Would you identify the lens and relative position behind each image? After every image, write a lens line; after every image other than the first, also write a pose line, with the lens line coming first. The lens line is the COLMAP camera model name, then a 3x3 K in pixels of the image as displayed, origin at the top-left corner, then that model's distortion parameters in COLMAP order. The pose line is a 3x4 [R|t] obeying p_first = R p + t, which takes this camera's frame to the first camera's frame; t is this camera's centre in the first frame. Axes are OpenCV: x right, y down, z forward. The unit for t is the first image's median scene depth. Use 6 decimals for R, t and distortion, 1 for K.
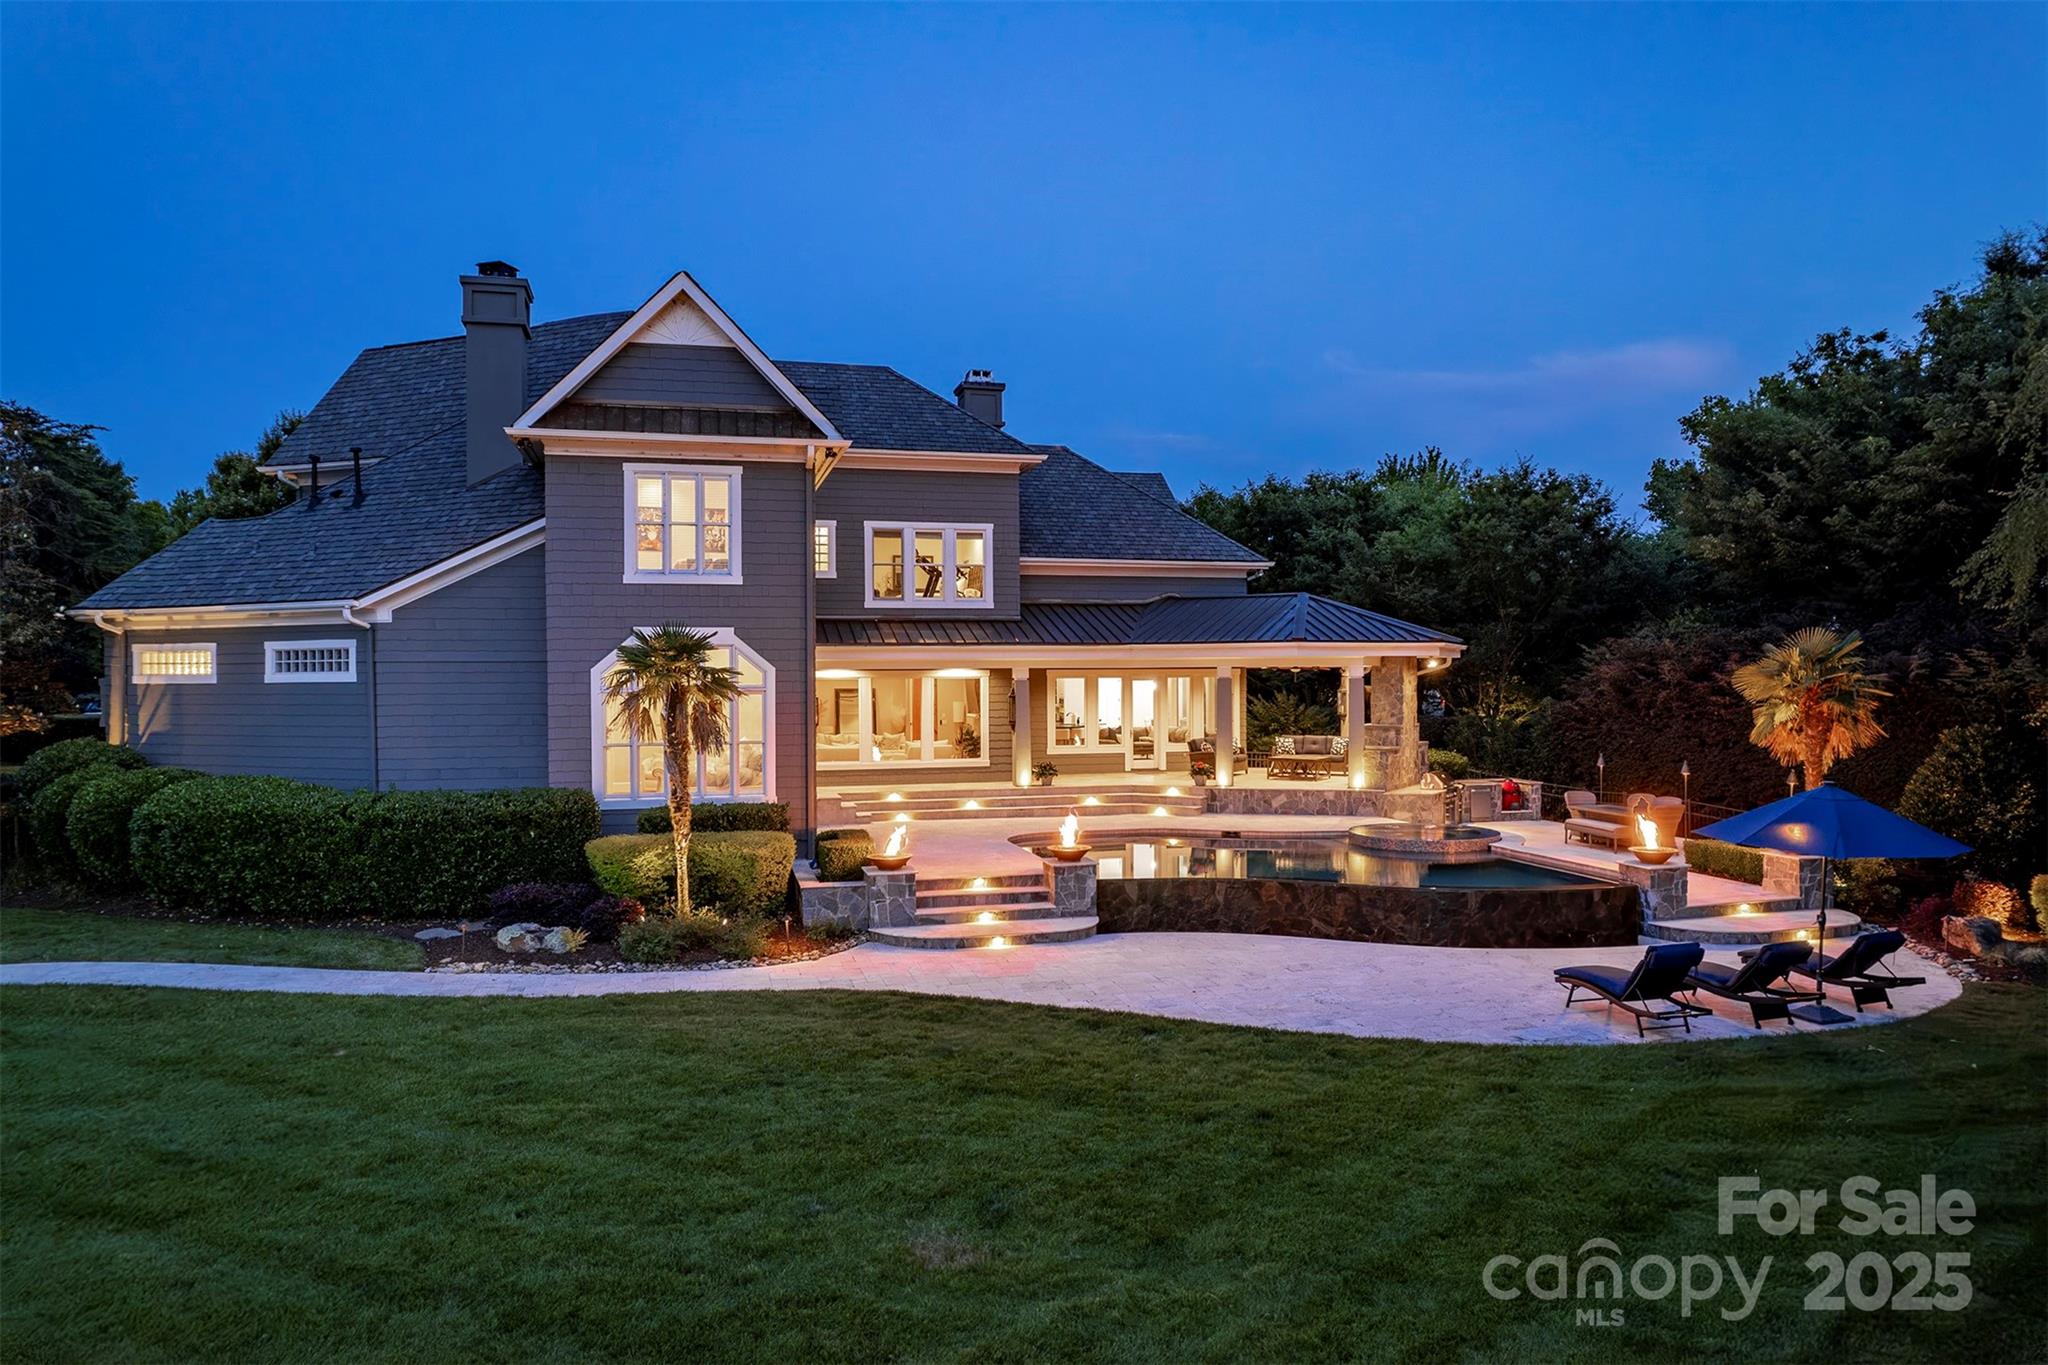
lens RADIAL K [[1322.4, 0, 1034.1], [0, 1322.4, 687.7], [0, 0, 1]] dist [-0.076125, 0.076046]
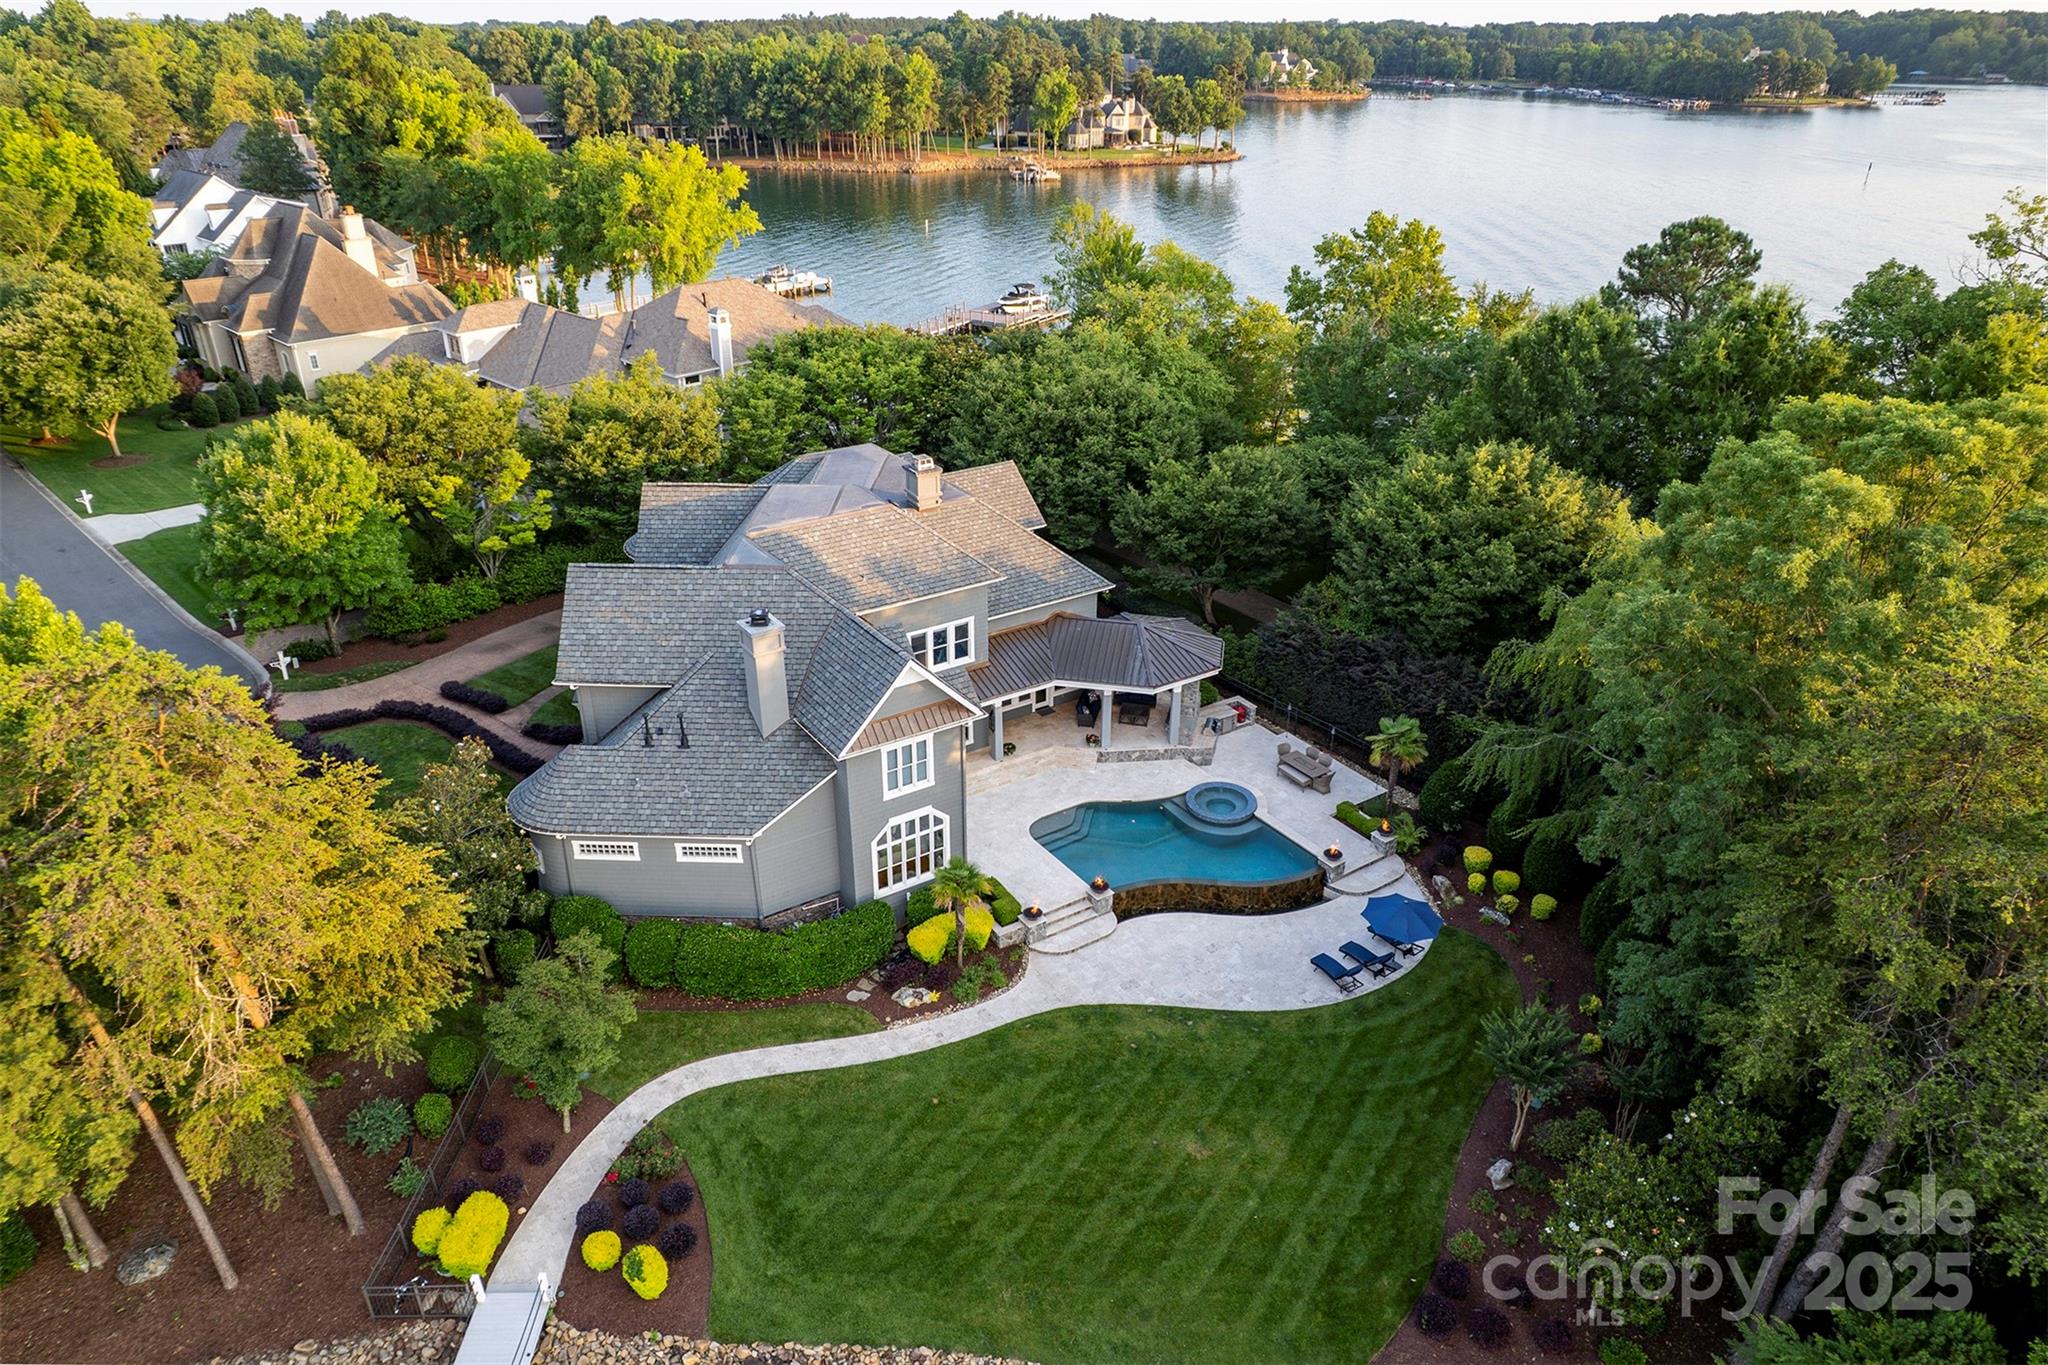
lens RADIAL K [[1322.4, 0, 1034.1], [0, 1322.4, 687.7], [0, 0, 1]] dist [-0.076125, 0.076046]
pose [[0.947882, -0.133785, 0.289175, -0.650157], [-0.007303, 0.898215, 0.439495, -1.110973], [-0.318539, -0.418701, 0.850425, -0.694280]]
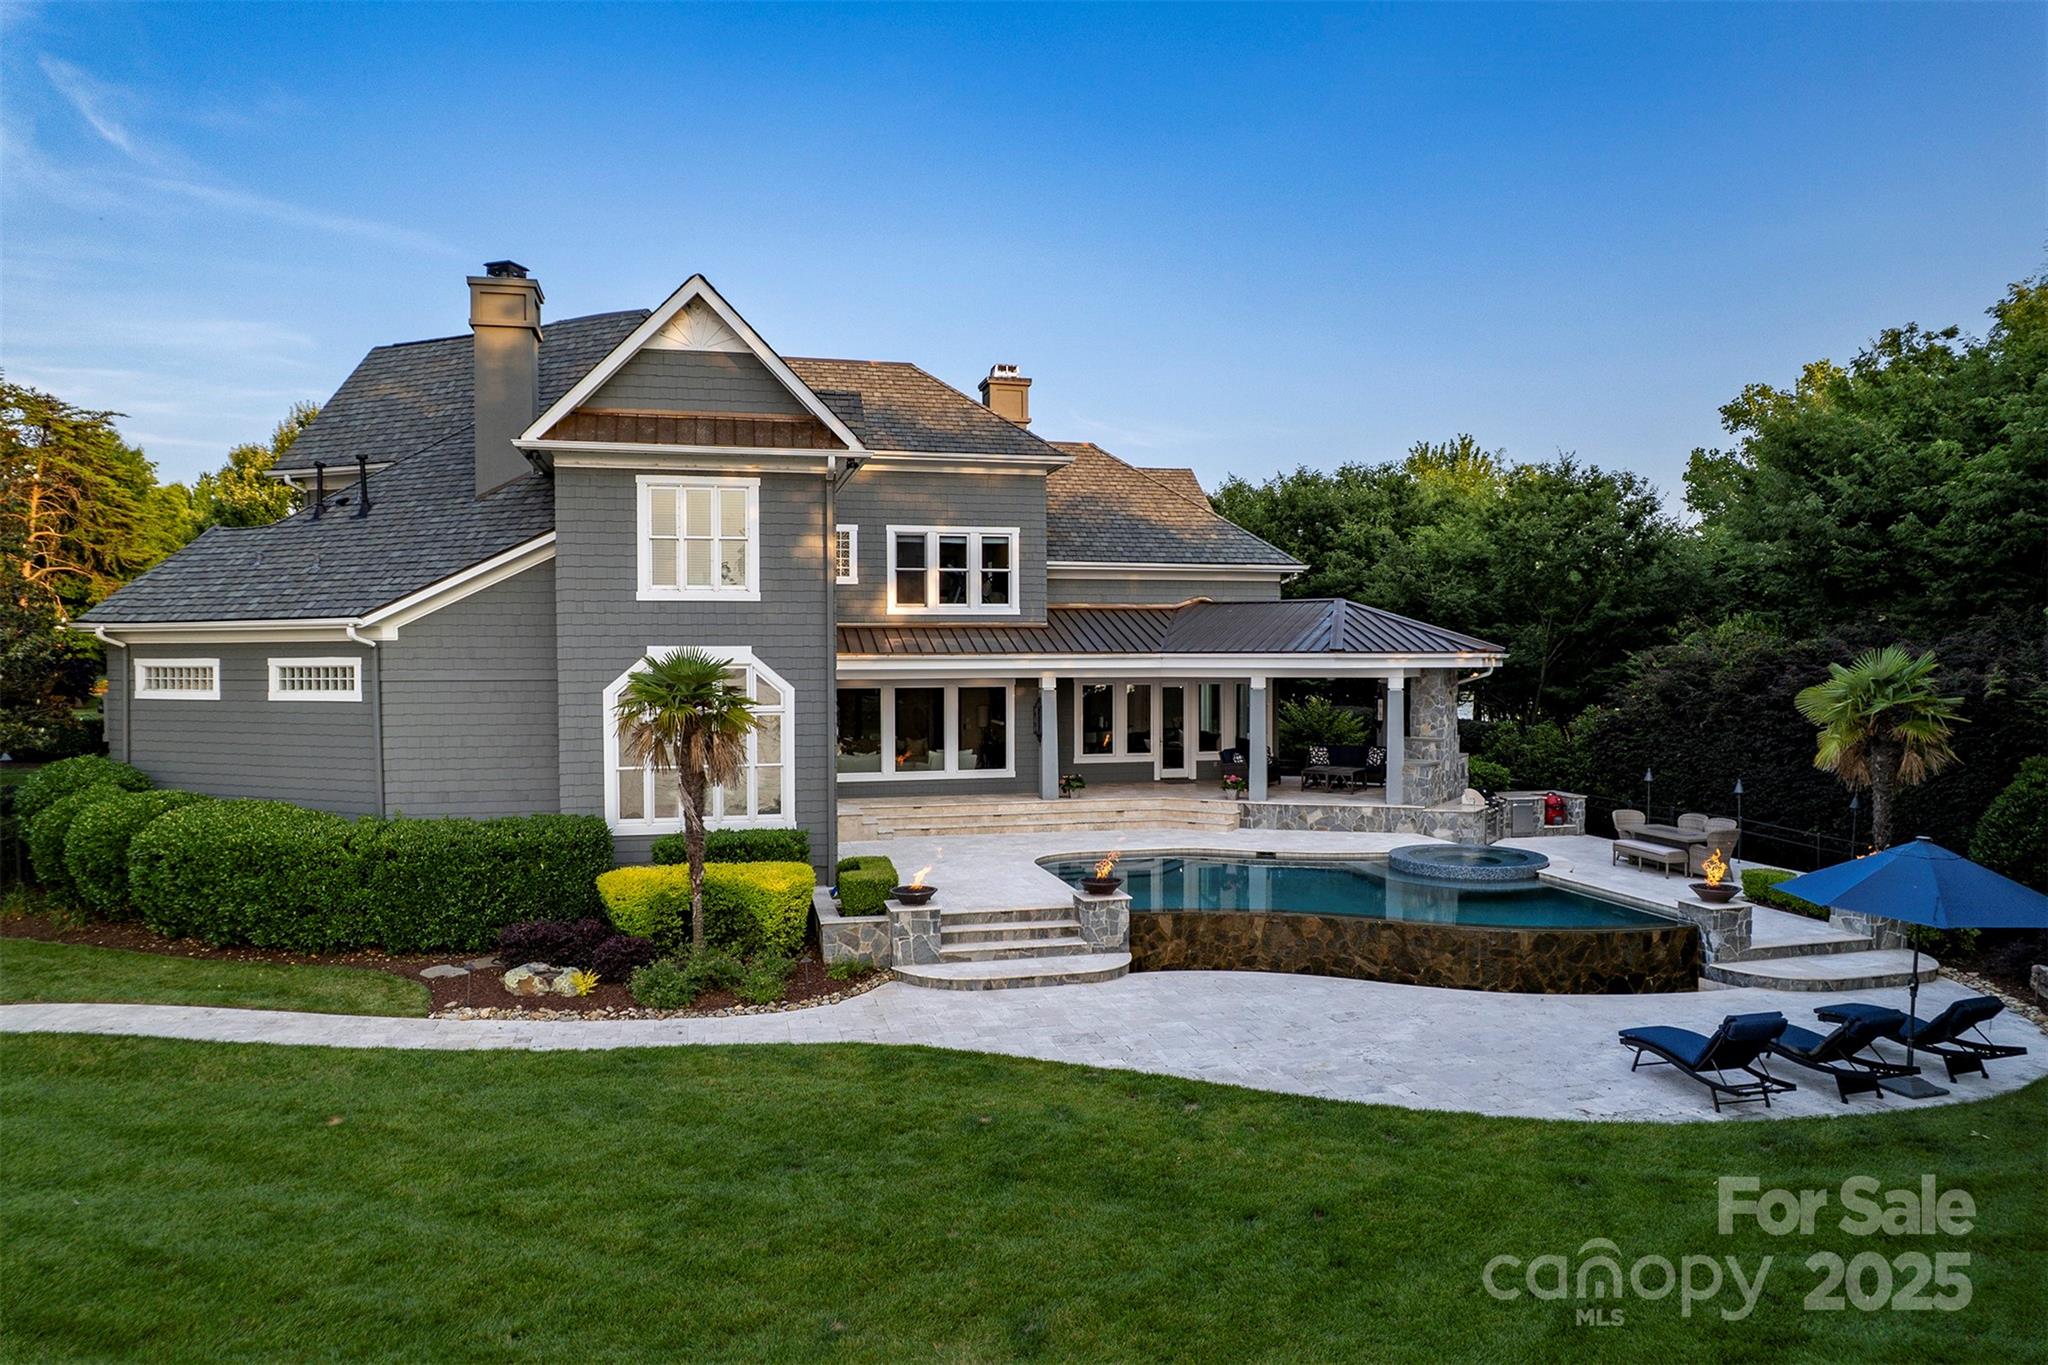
lens RADIAL K [[1322.4, 0, 1034.1], [0, 1322.4, 687.7], [0, 0, 1]] dist [-0.076125, 0.076046]
pose [[0.999872, 0.002894, -0.015758, -0.006664], [-0.002626, 0.999851, 0.017034, -0.032922], [0.015805, -0.016990, 0.999731, 0.042839]]
